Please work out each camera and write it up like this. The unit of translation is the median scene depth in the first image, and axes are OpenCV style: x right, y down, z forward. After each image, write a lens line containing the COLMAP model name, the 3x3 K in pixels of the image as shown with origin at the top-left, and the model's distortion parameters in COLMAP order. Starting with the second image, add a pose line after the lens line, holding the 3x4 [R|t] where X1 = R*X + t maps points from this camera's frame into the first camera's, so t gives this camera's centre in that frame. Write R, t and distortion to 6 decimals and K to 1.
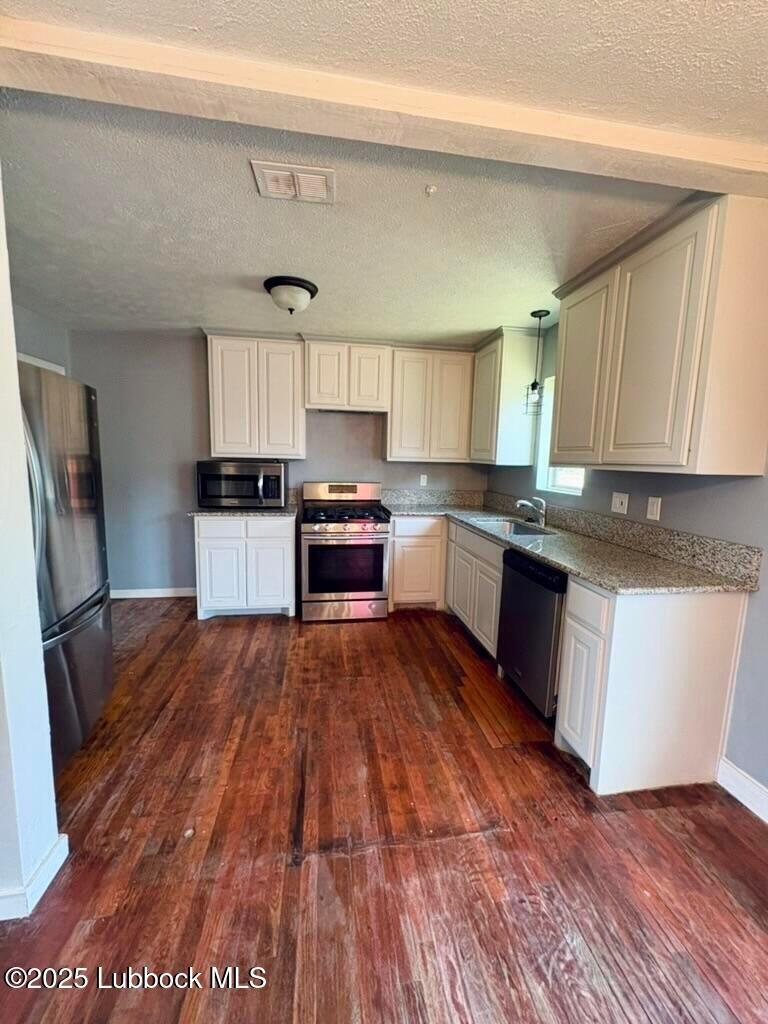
lens RADIAL K [[407.0, 0, 383.6], [0, 407.0, 510.0], [0, 0, 1]] dist [0.000834, -0.000351]
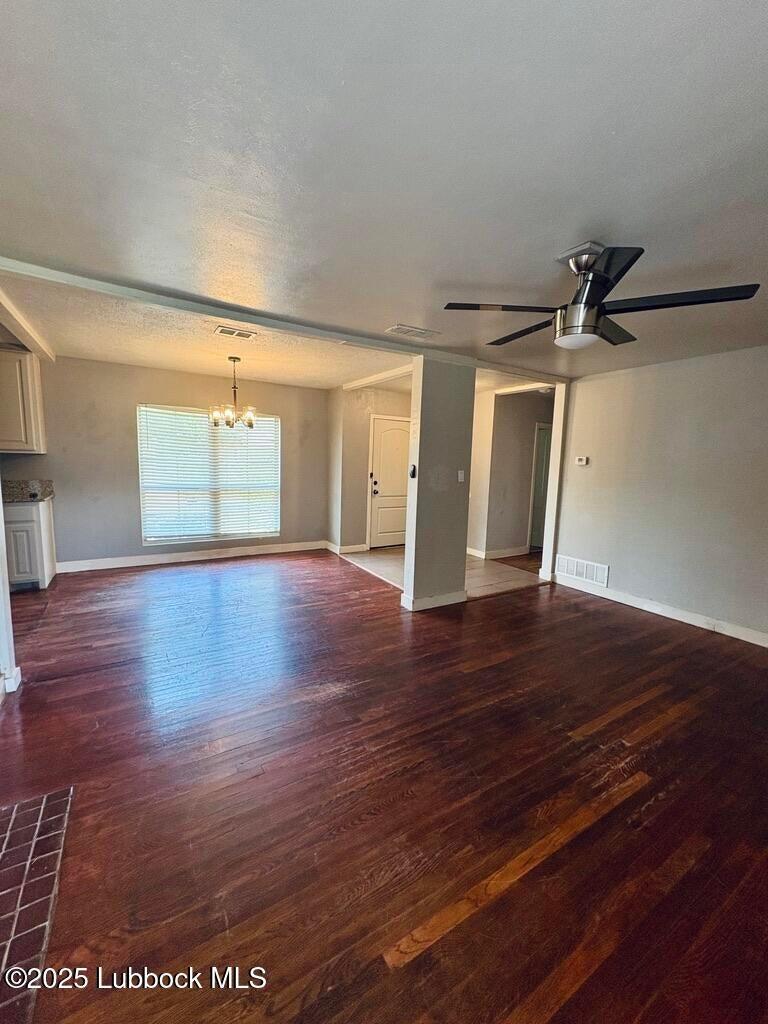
lens RADIAL K [[407.2, 0, 386.7], [0, 407.2, 512.3], [0, 0, 1]] dist [-0.002121, 0.000236]
pose [[-0.381805, -0.155195, 0.911120, -1.970176], [0.081812, 0.976257, 0.200573, -0.047979], [-0.920615, 0.151121, -0.360043, -0.049611]]
